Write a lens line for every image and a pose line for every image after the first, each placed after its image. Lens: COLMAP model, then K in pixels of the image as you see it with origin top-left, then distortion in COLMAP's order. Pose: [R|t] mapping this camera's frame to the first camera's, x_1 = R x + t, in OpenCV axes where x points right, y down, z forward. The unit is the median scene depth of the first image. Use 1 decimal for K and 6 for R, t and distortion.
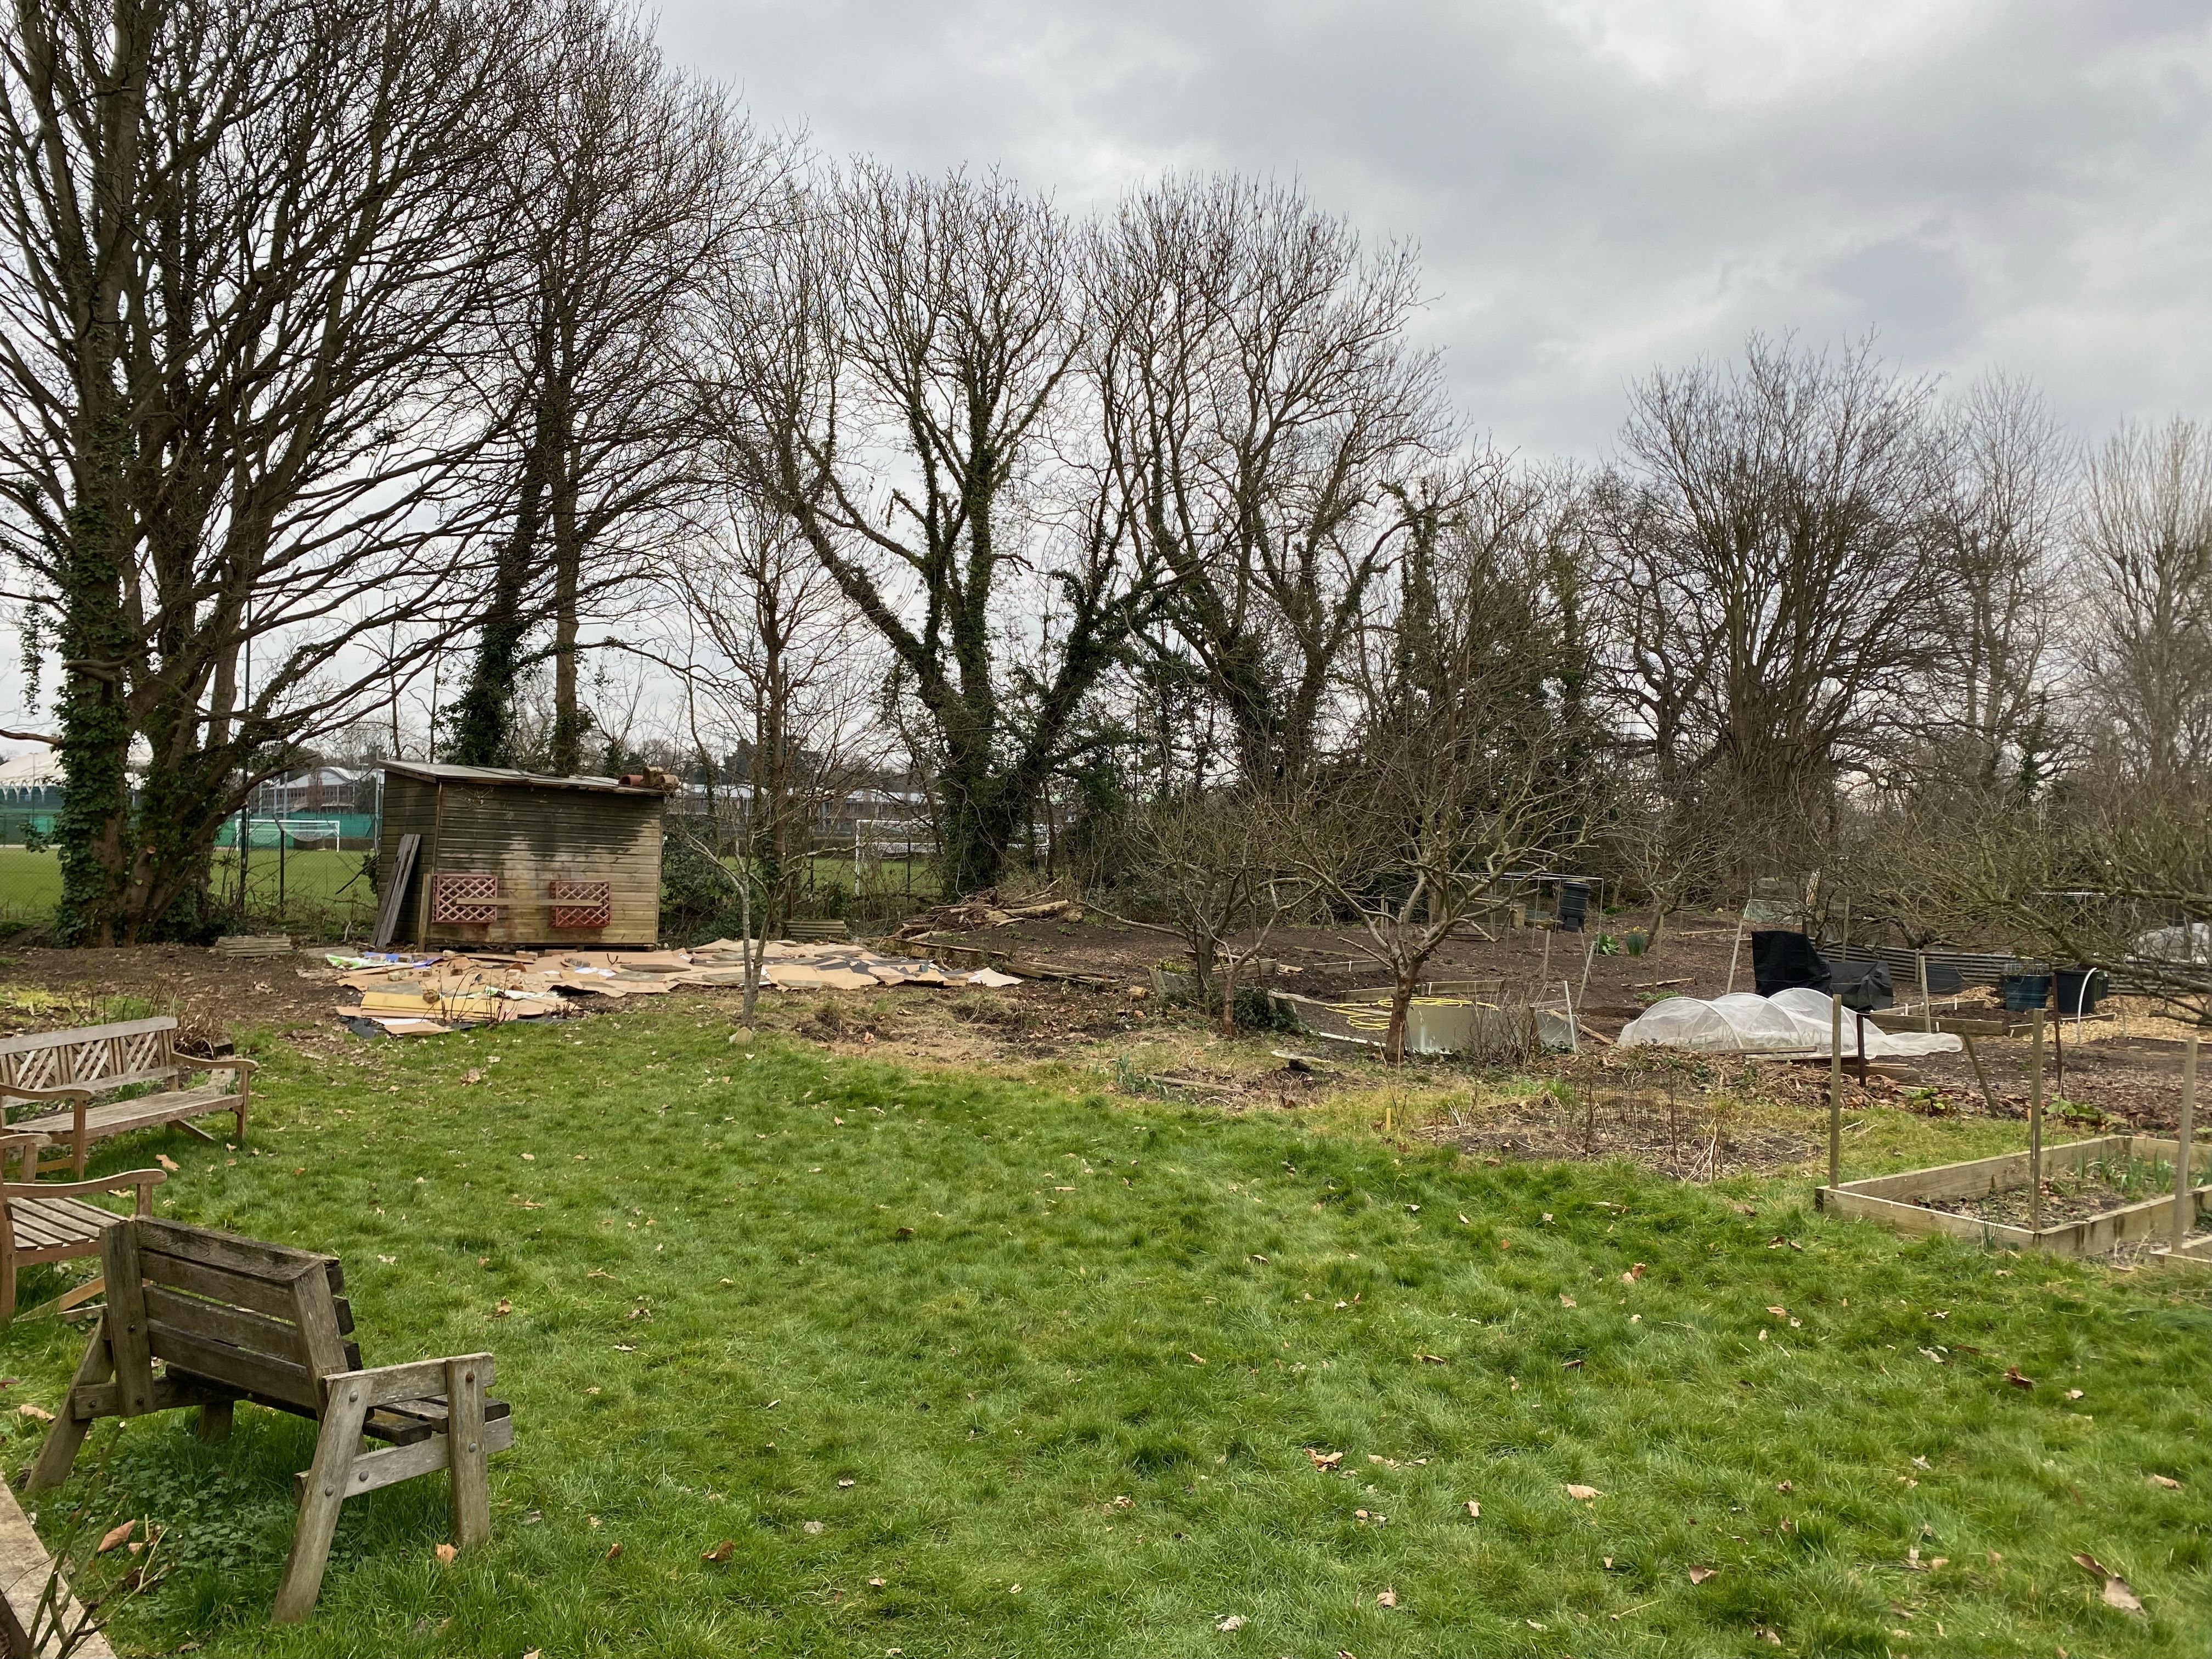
lens RADIAL K [[1644.3, 0, 1118.3], [0, 1644.3, 826.7], [0, 0, 1]] dist [-0.006593, -0.007700]
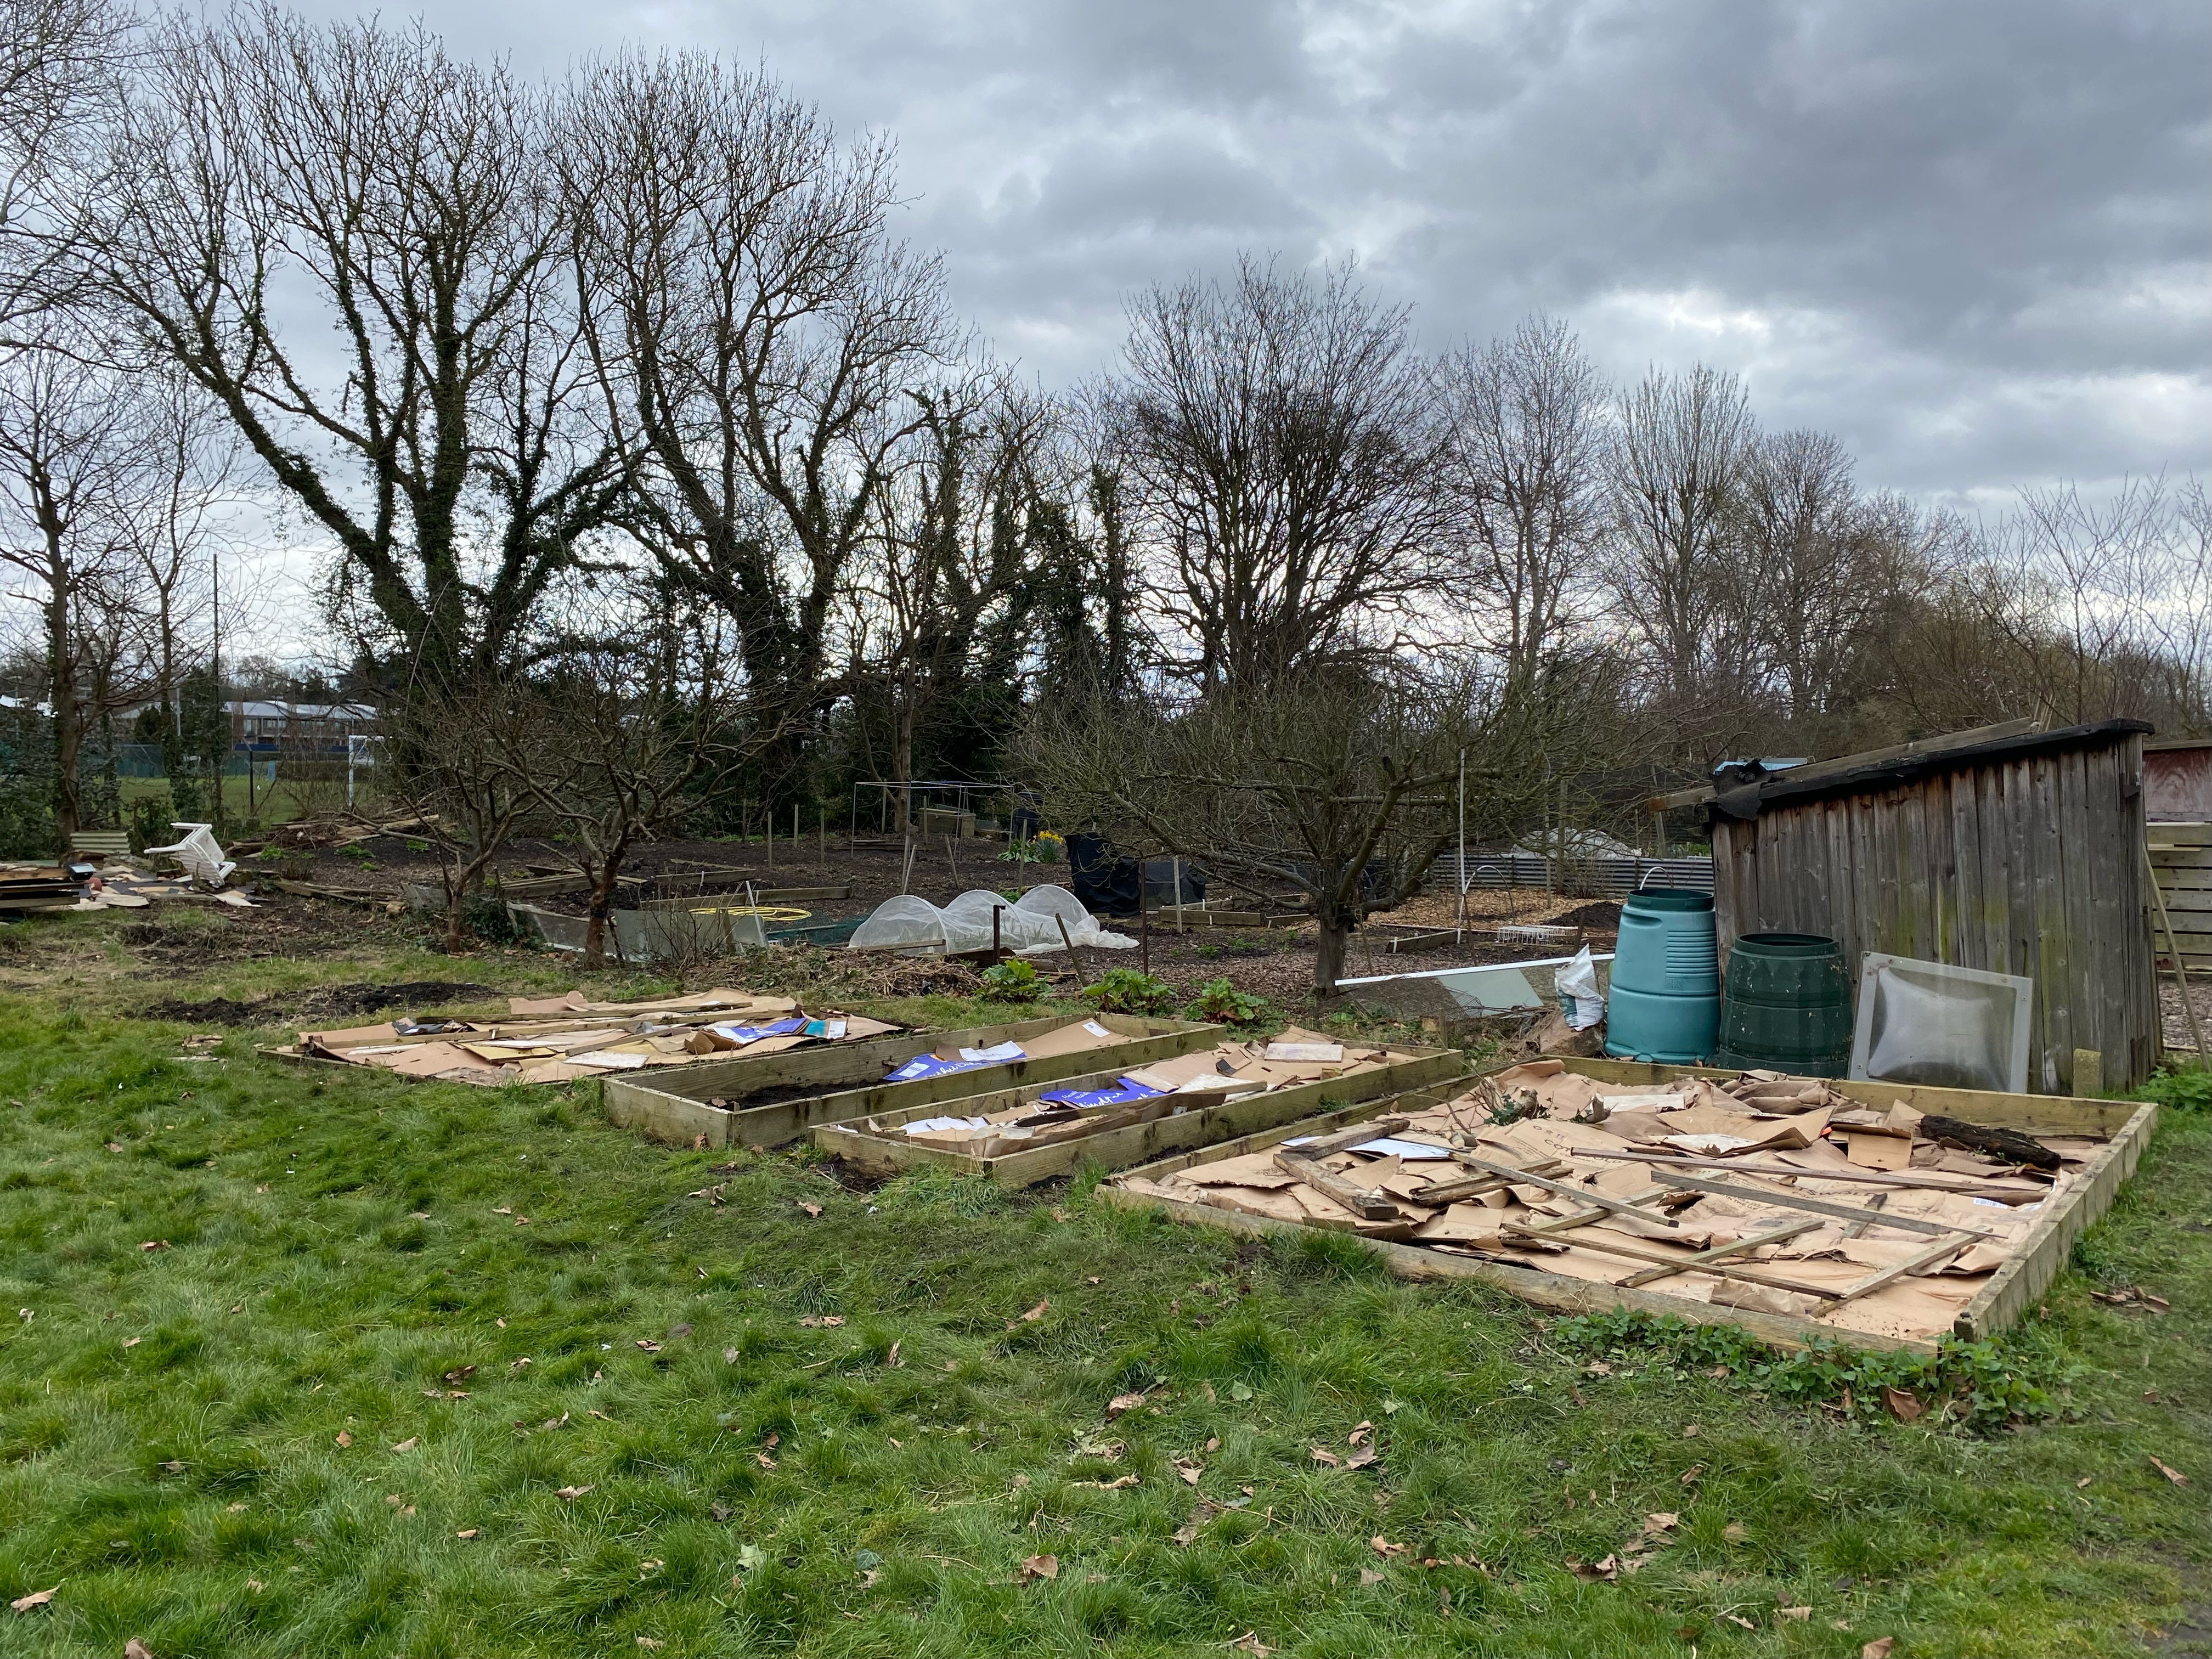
lens RADIAL K [[1644.3, 0, 1118.3], [0, 1644.3, 826.7], [0, 0, 1]] dist [-0.006593, -0.007700]
pose [[0.982795, -0.007421, 0.184551, 0.114059], [-0.000973, 0.998971, 0.045353, 0.006360], [-0.184697, -0.044753, 0.981776, 0.010769]]
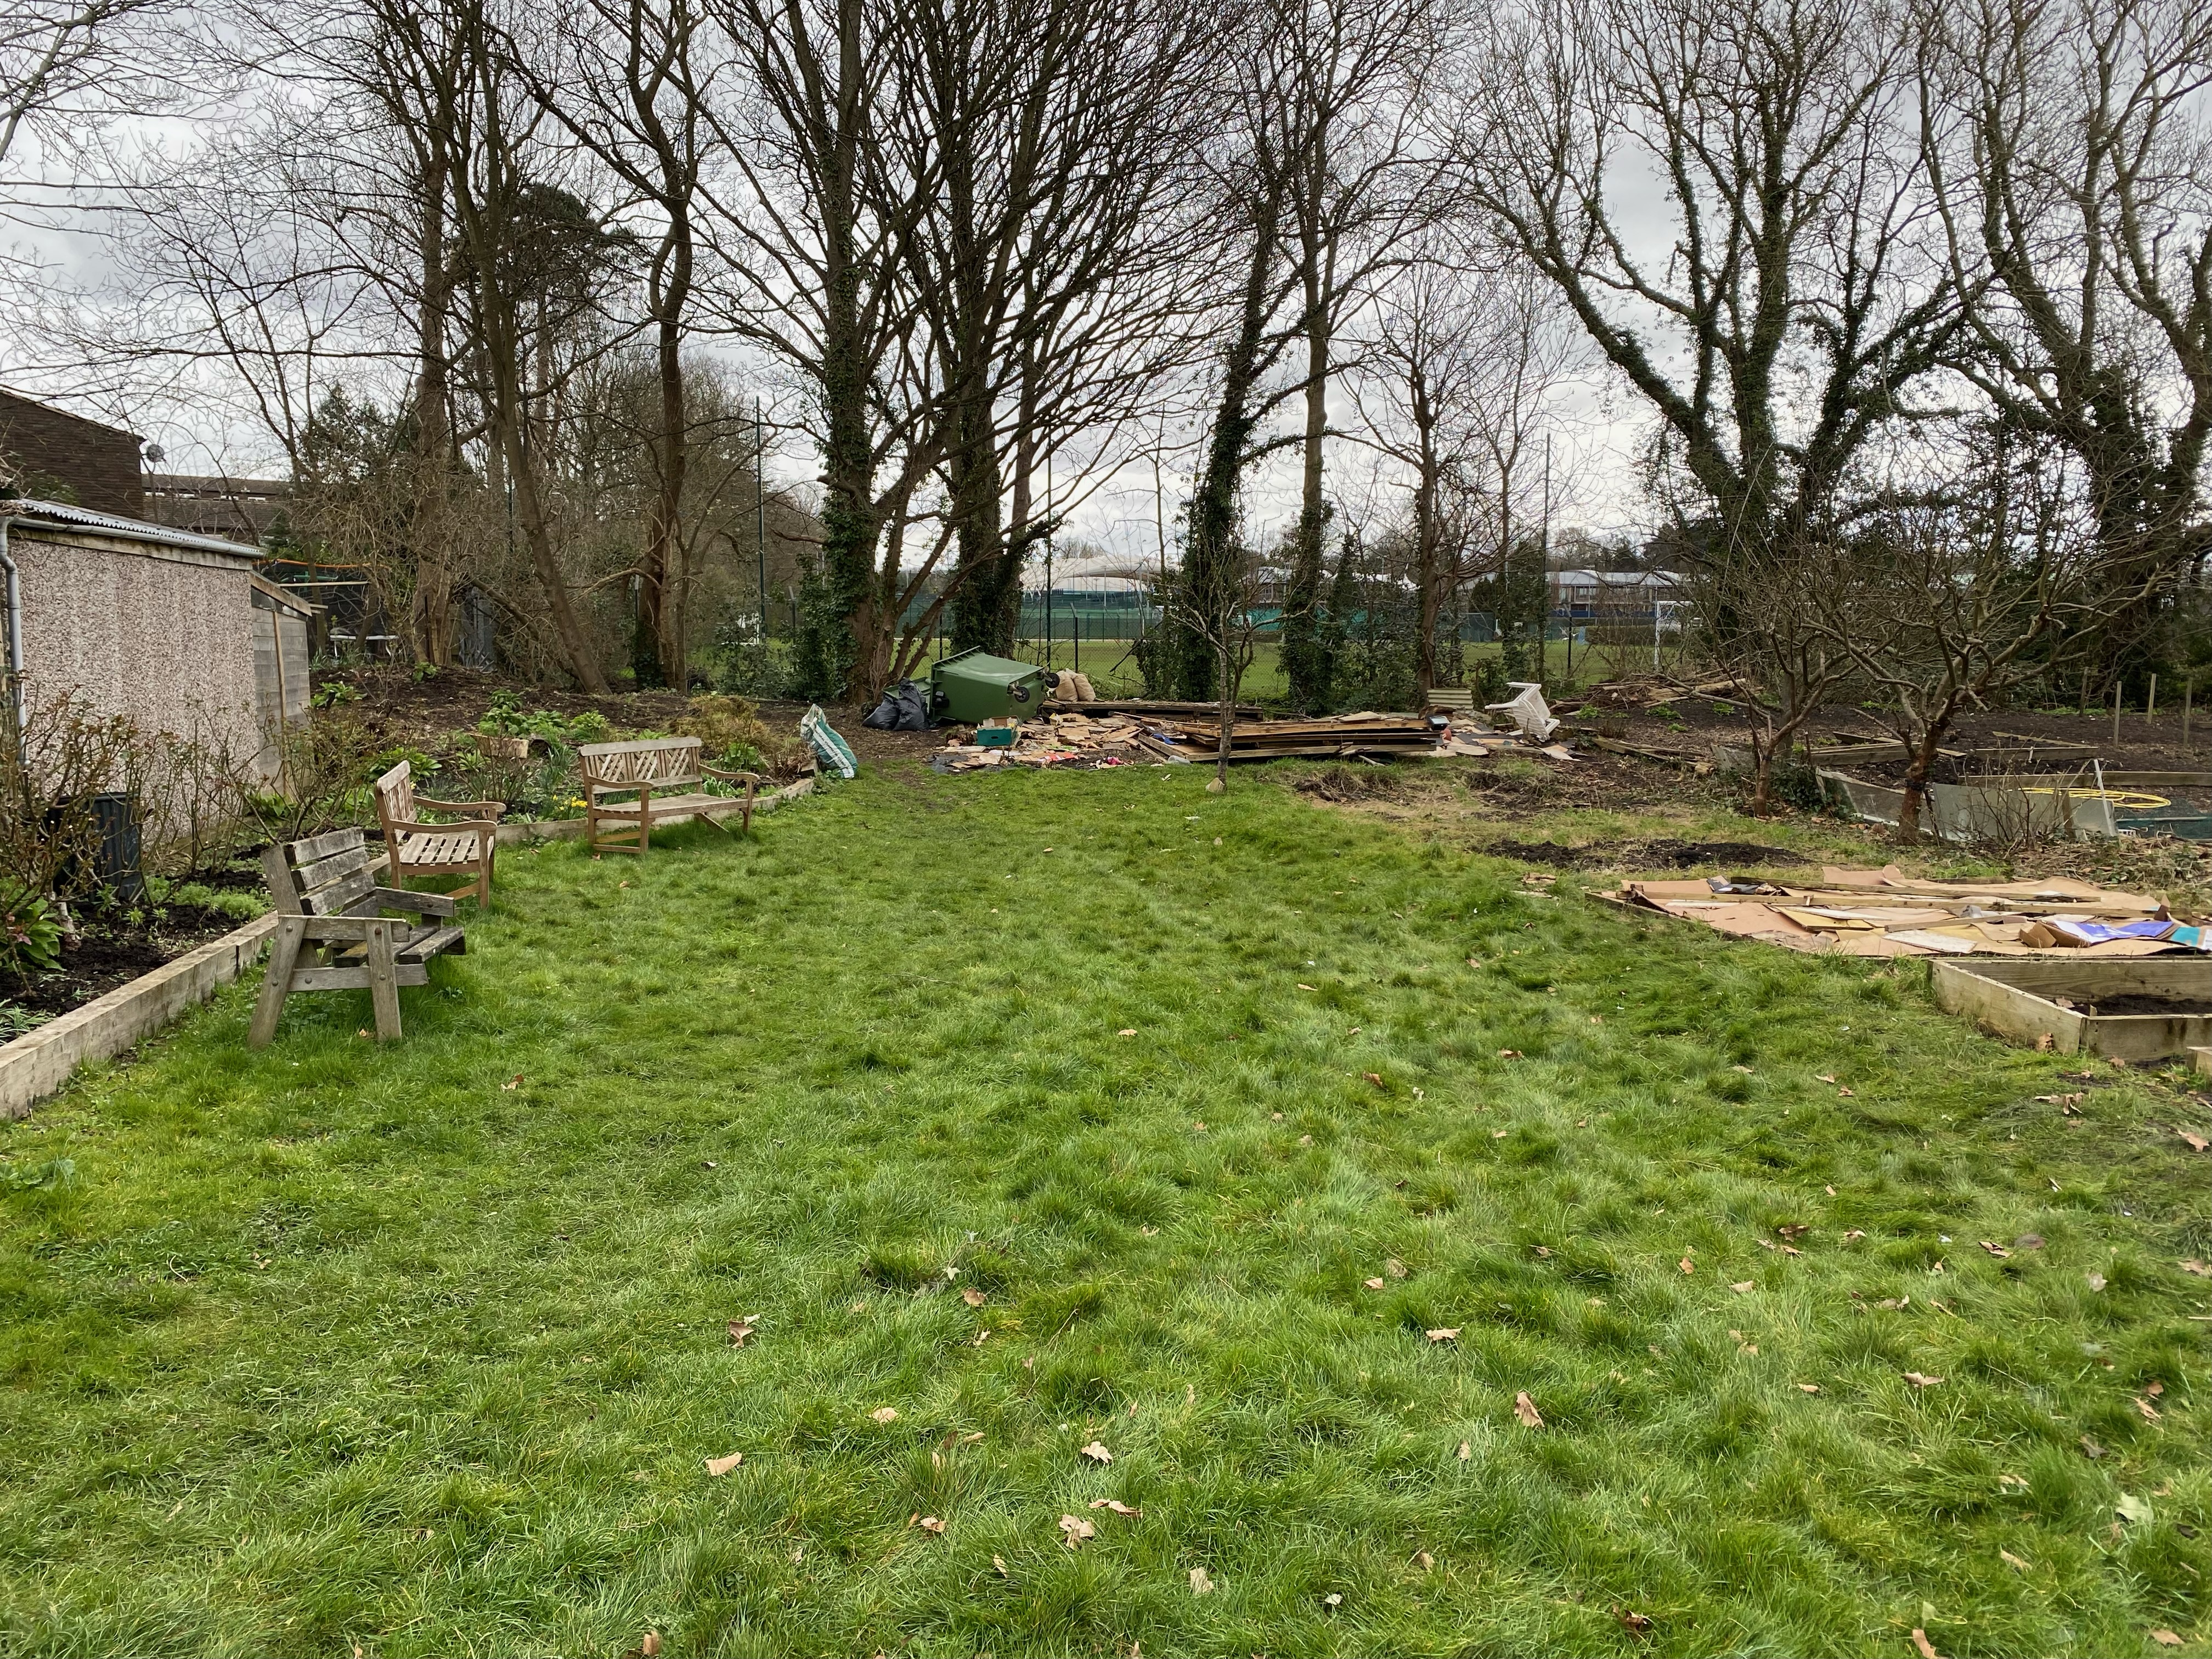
lens RADIAL K [[1644.3, 0, 1118.3], [0, 1644.3, 826.7], [0, 0, 1]] dist [-0.006593, -0.007700]
pose [[0.846130, 0.059117, -0.529687, 0.108982], [0.008301, 0.992247, 0.124003, 0.006640], [0.532912, -0.109320, 0.839079, 0.010331]]
